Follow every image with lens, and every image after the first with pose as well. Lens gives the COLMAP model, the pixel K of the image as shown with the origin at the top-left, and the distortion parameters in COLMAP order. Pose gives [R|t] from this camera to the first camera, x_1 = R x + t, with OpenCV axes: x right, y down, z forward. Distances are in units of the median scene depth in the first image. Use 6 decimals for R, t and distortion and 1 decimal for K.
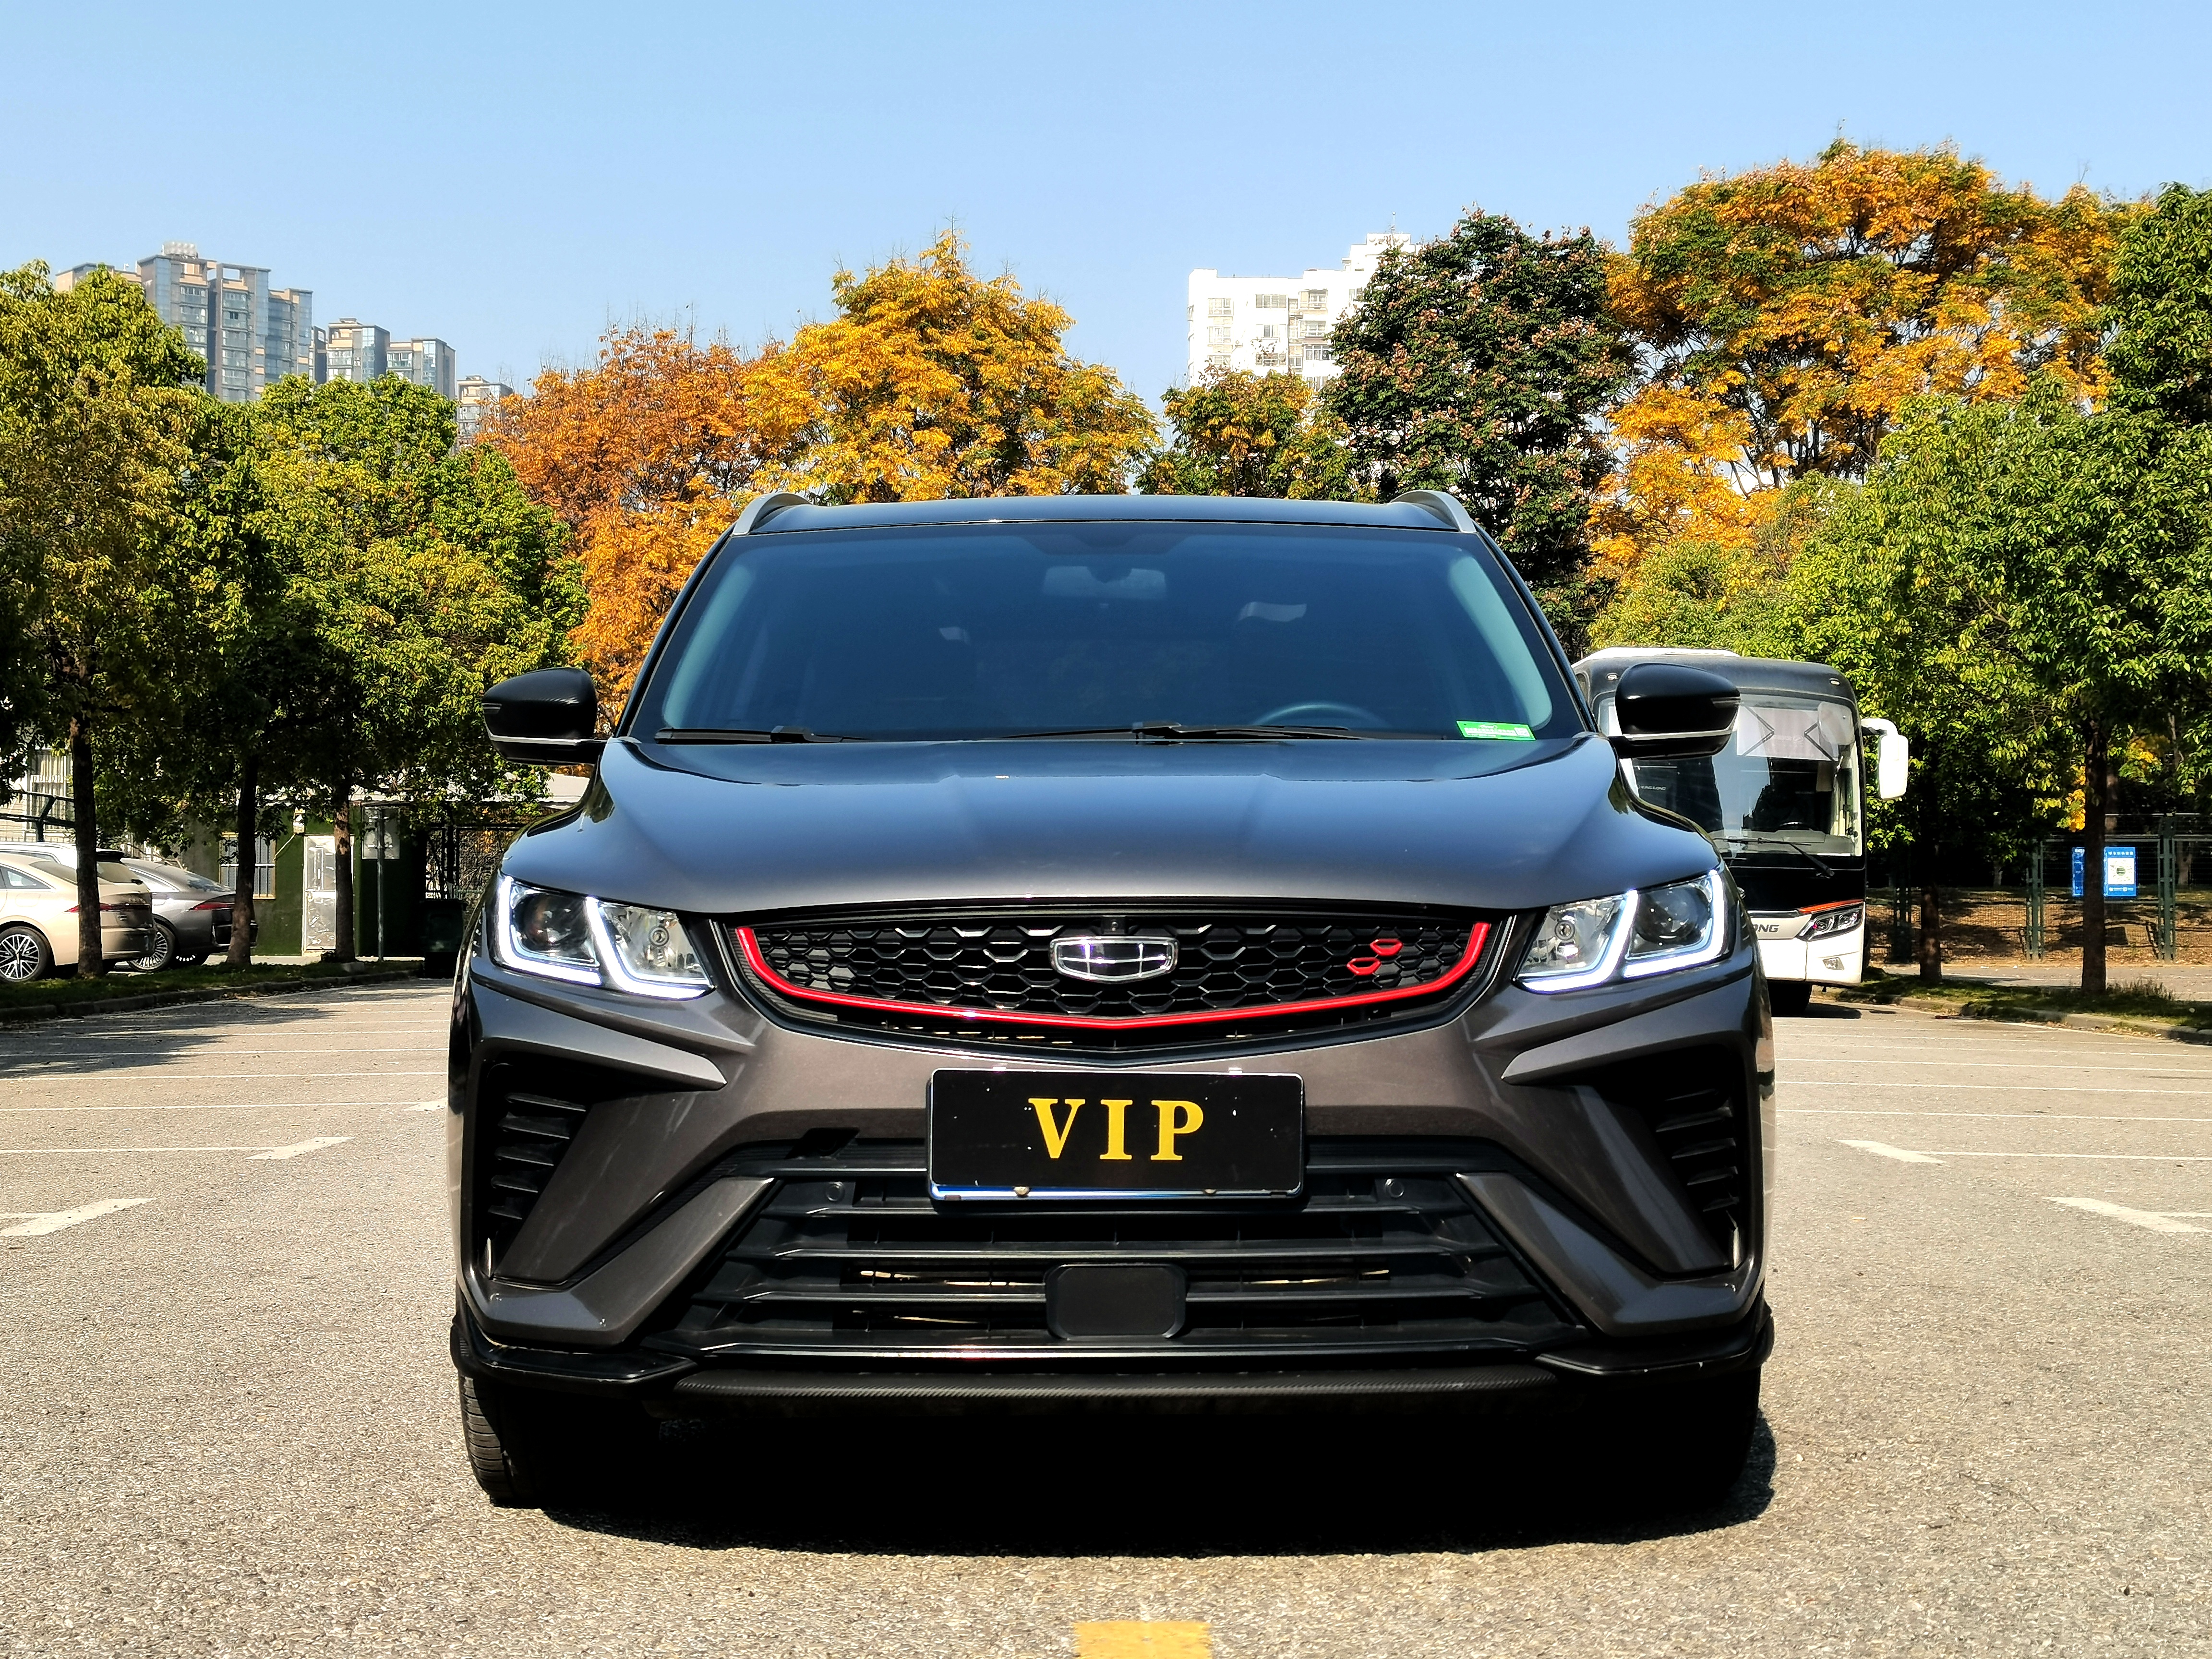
lens RADIAL K [[3646.3, 0, 1101.7], [0, 3646.3, 822.7], [0, 0, 1]] dist [0.063334, 0.000000]
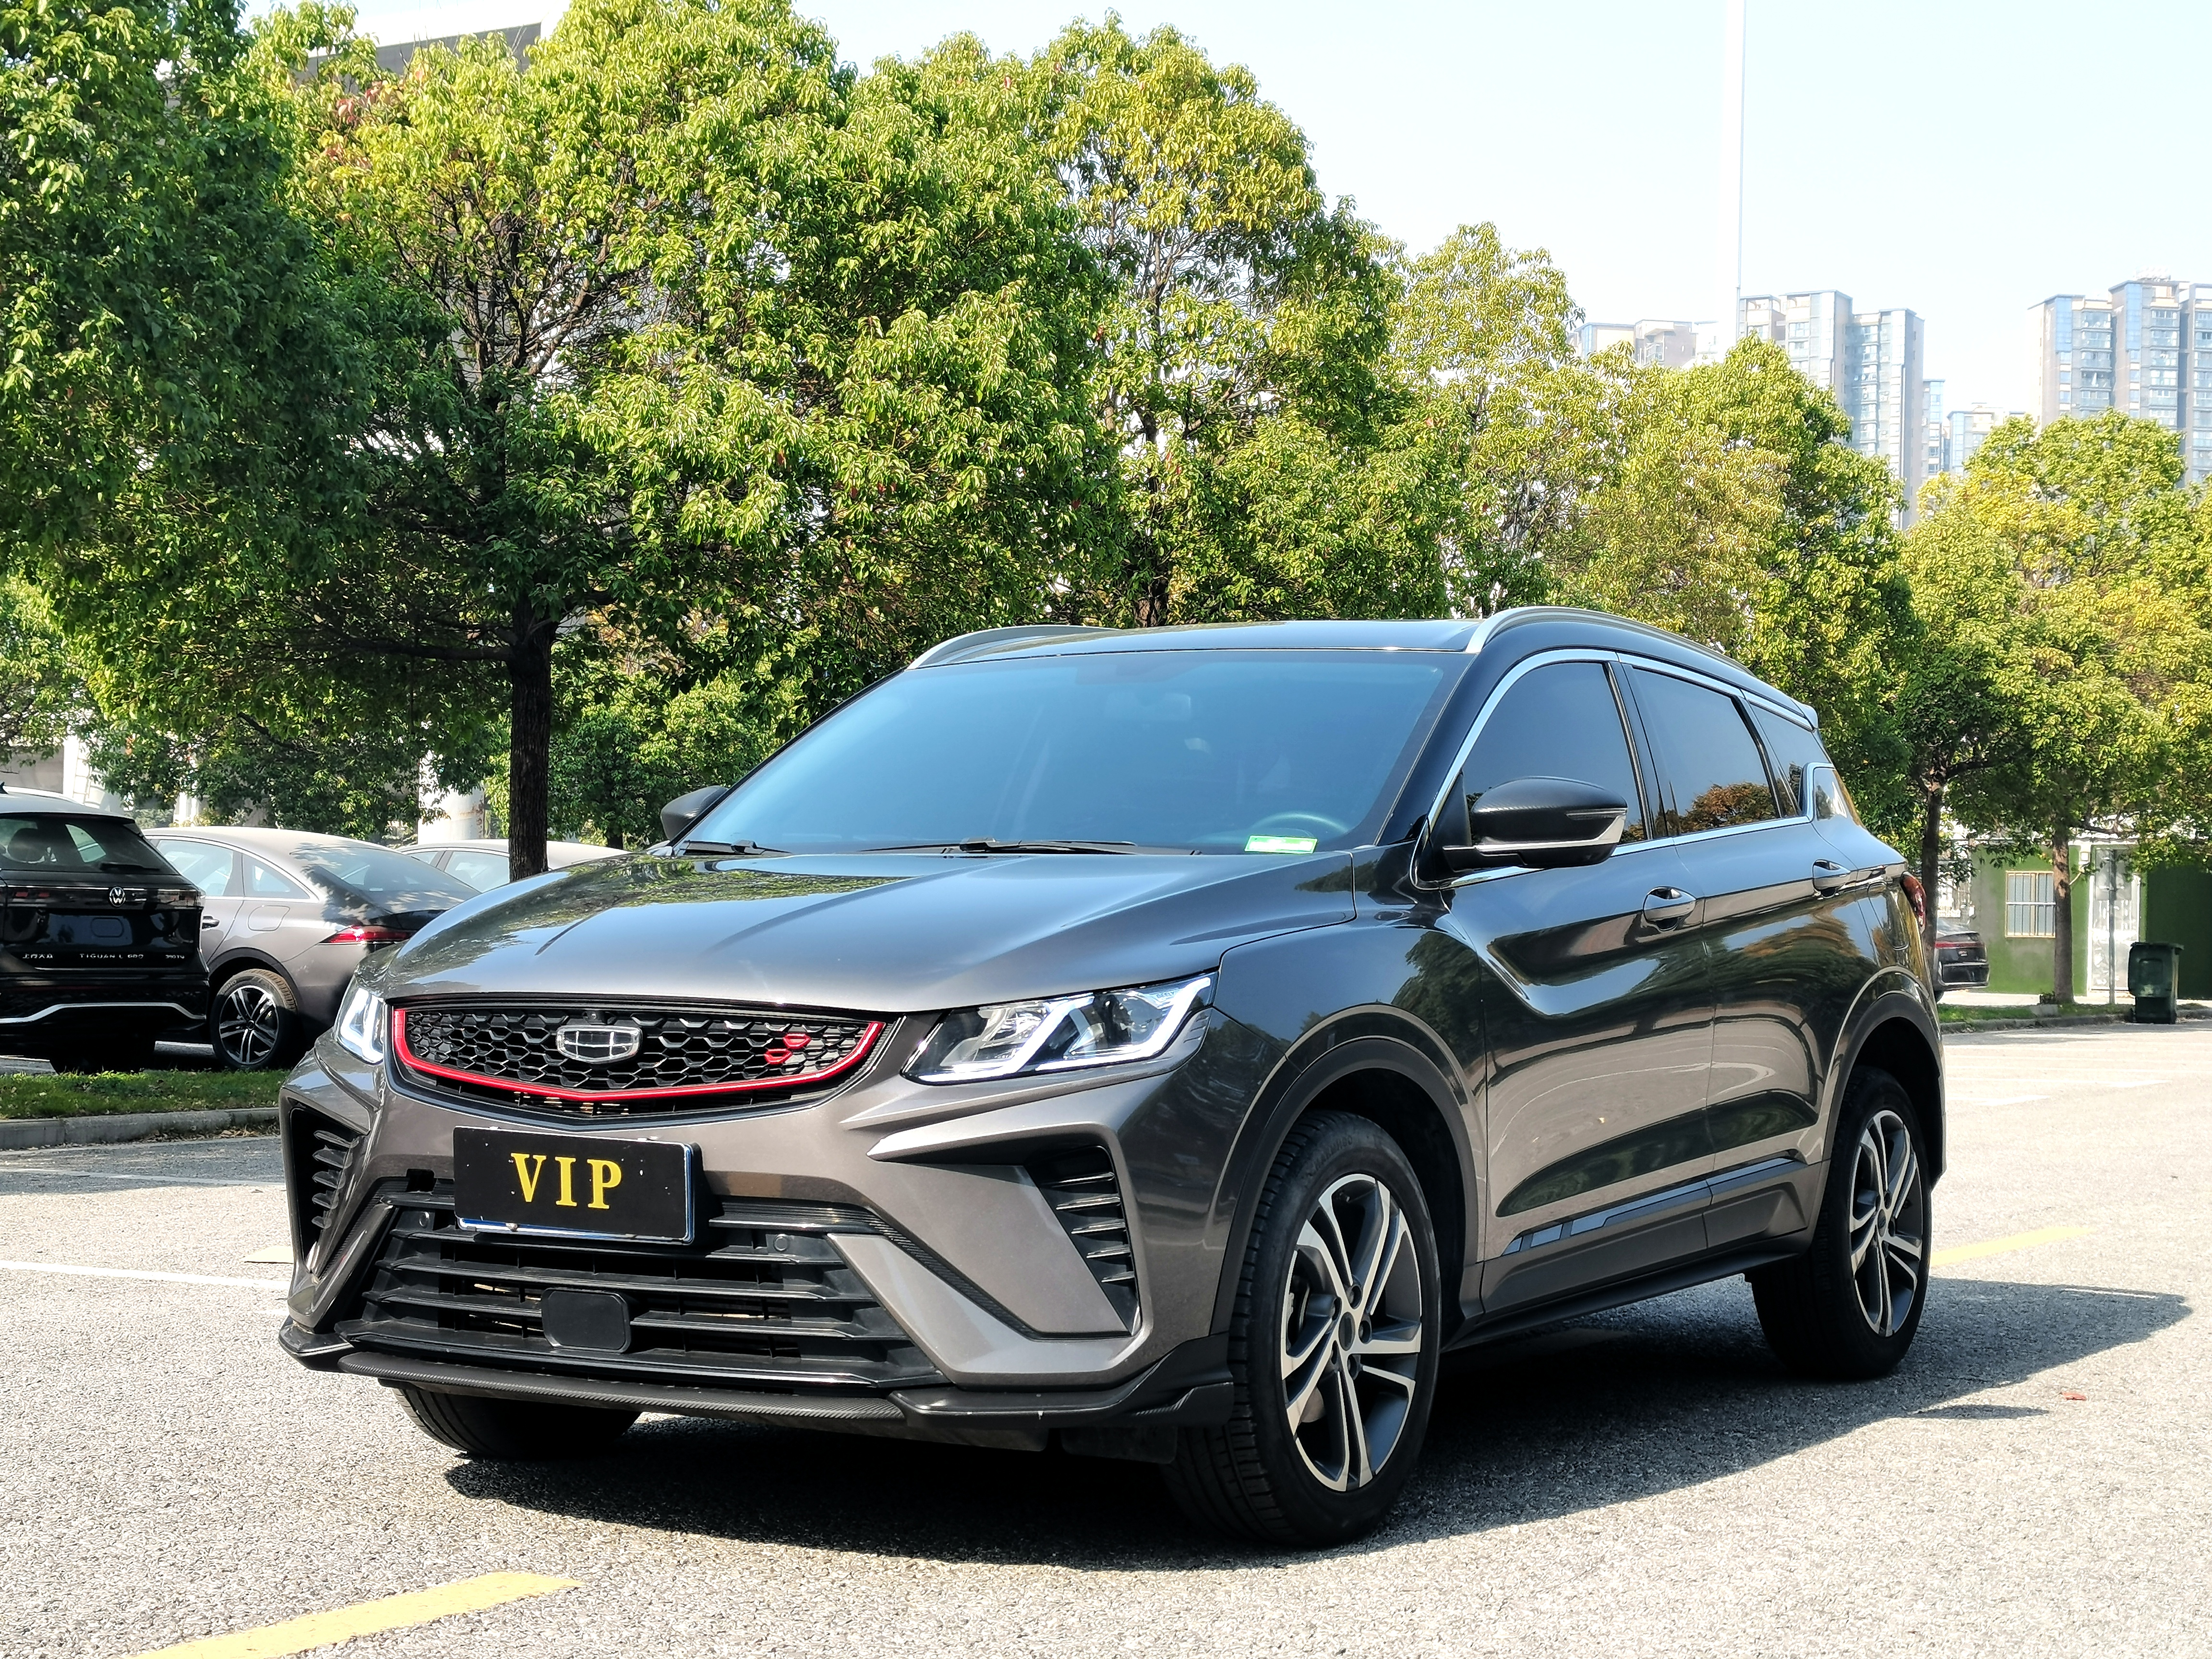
lens RADIAL K [[3646.3, 0, 1025.6], [0, 3646.3, 793.1], [0, 0, 1]] dist [0.063334, 0.000000]
pose [[0.852293, -0.002404, -0.523059, 0.098019], [-0.005979, 0.999879, -0.014339, -0.003910], [0.523030, 0.015348, 0.852176, 0.002105]]
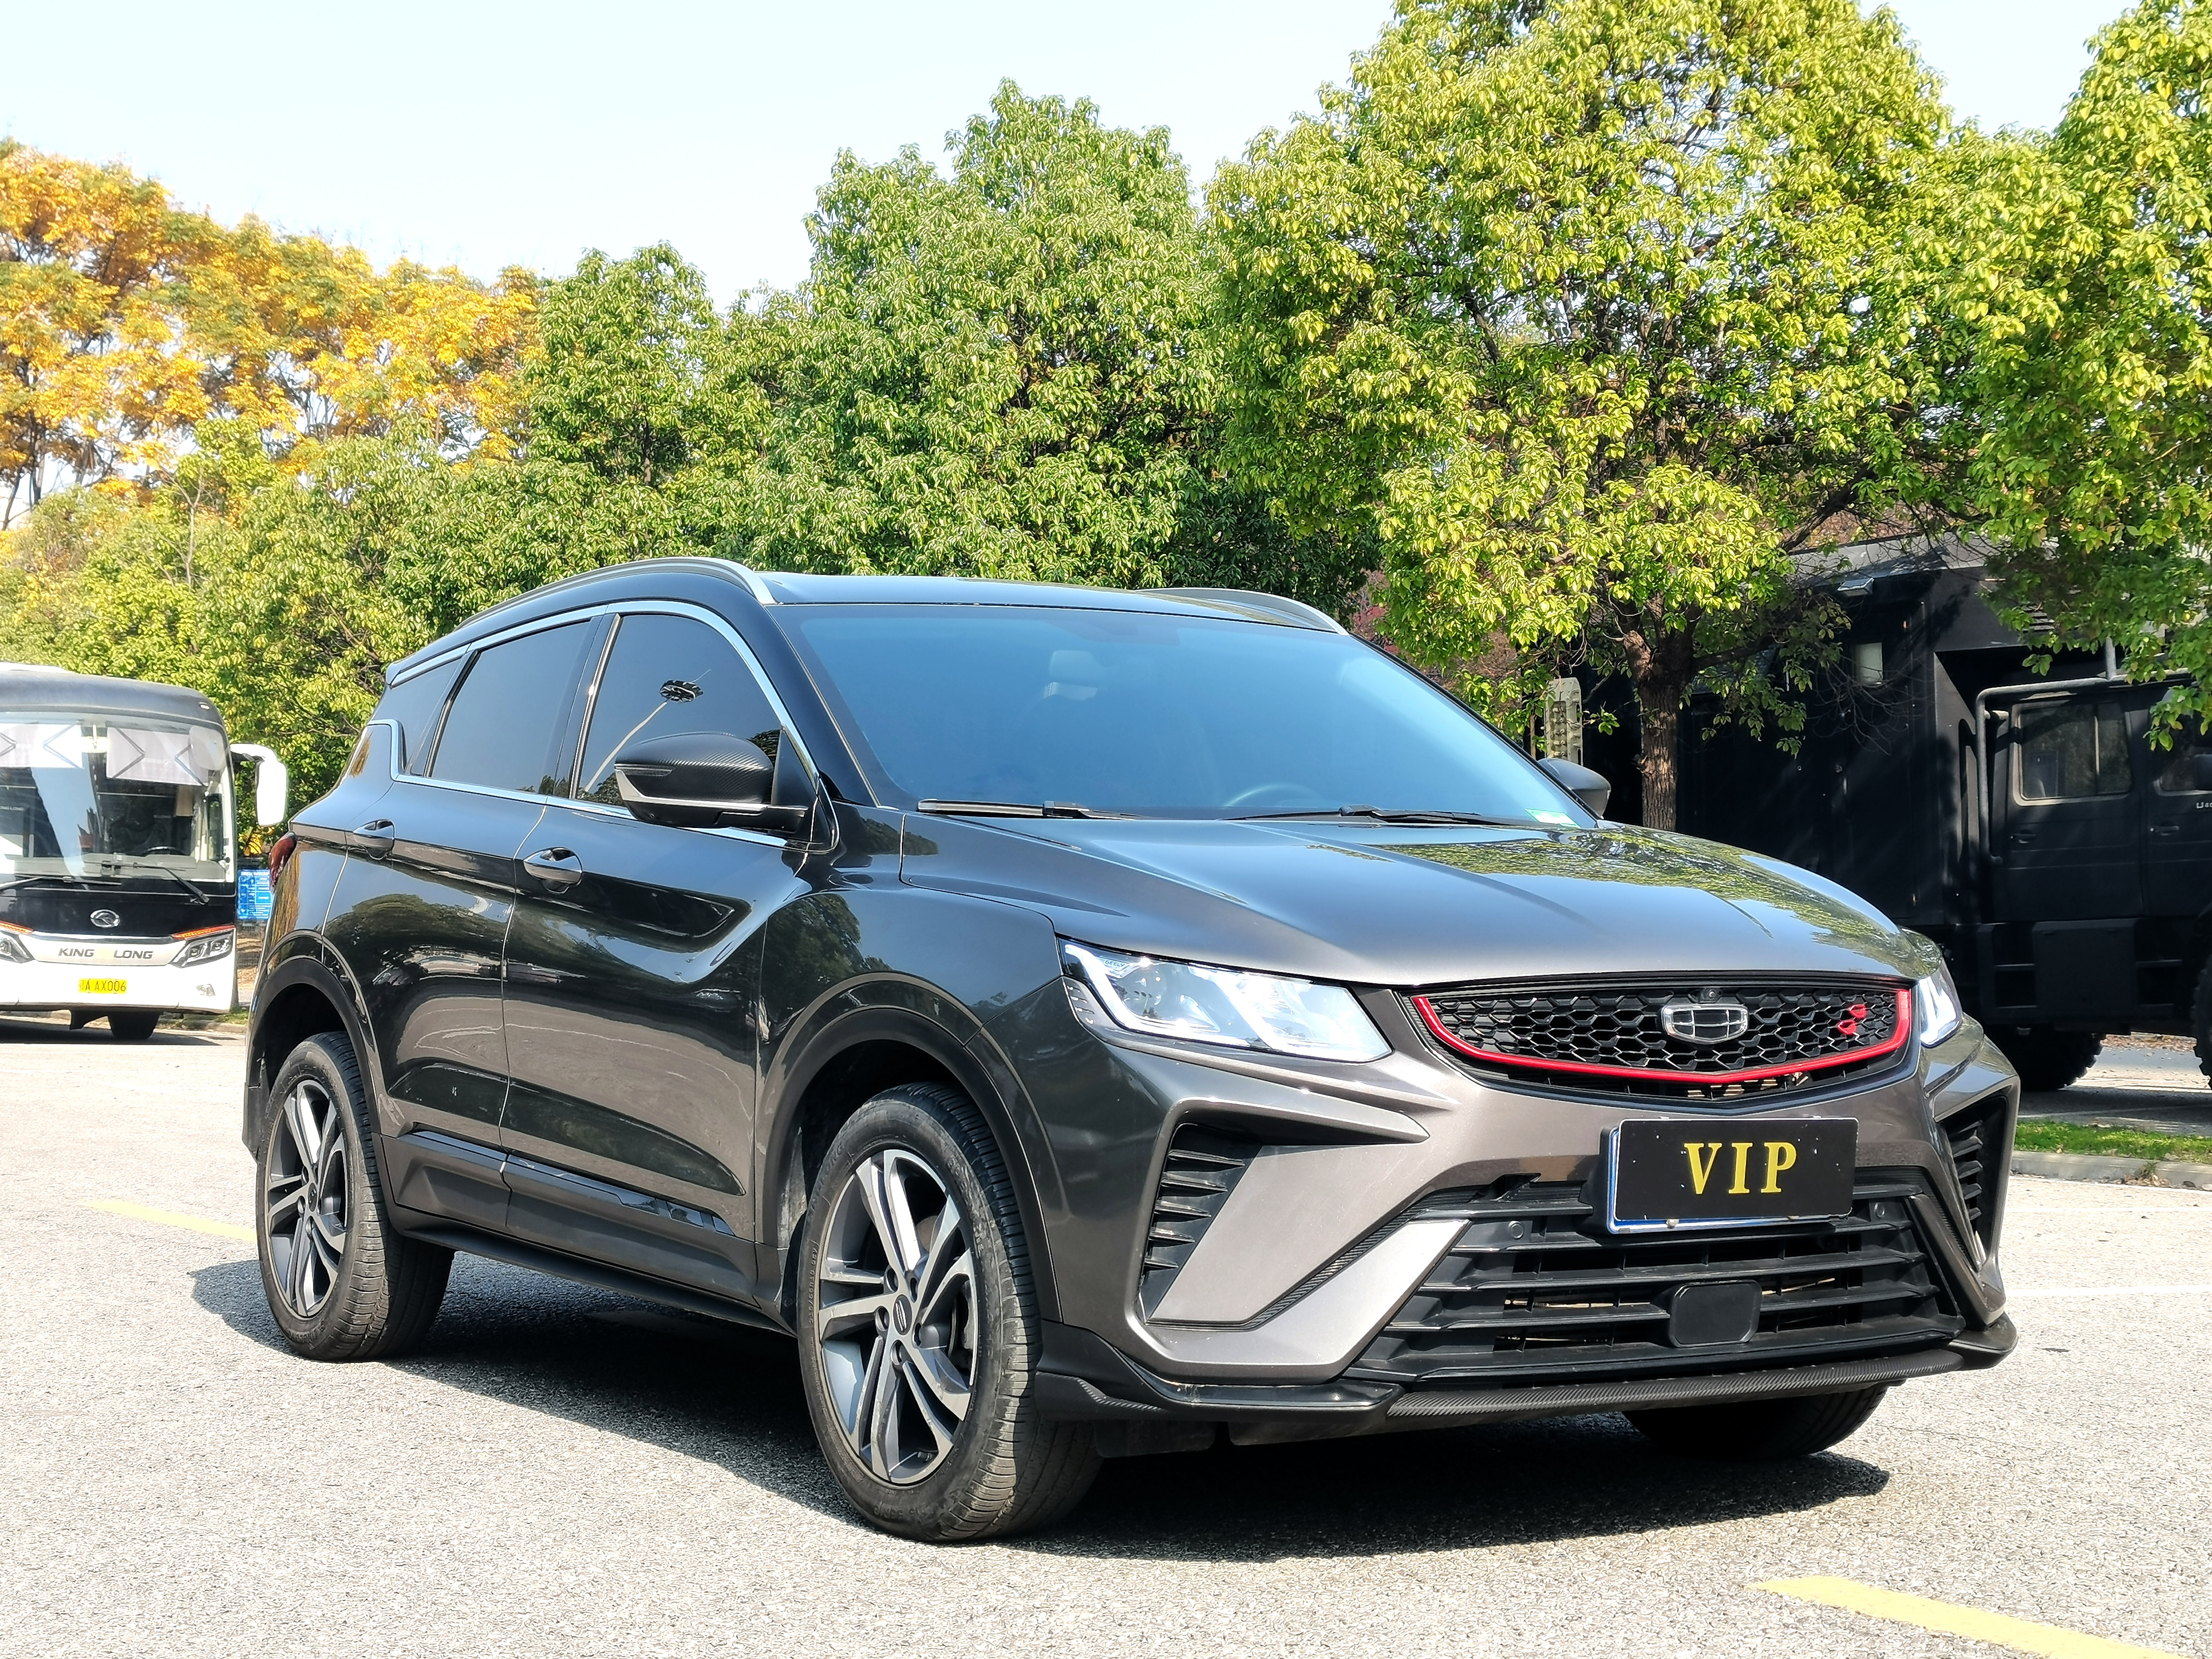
lens RADIAL K [[3646.3, 0, 1233.3], [0, 3646.3, 771.8], [0, 0, 1]] dist [0.063334, 0.000000]
pose [[0.853286, 0.028432, 0.520668, -0.094041], [-0.018240, 0.999529, -0.024688, -0.001518], [-0.521125, 0.011569, 0.853402, 0.008761]]
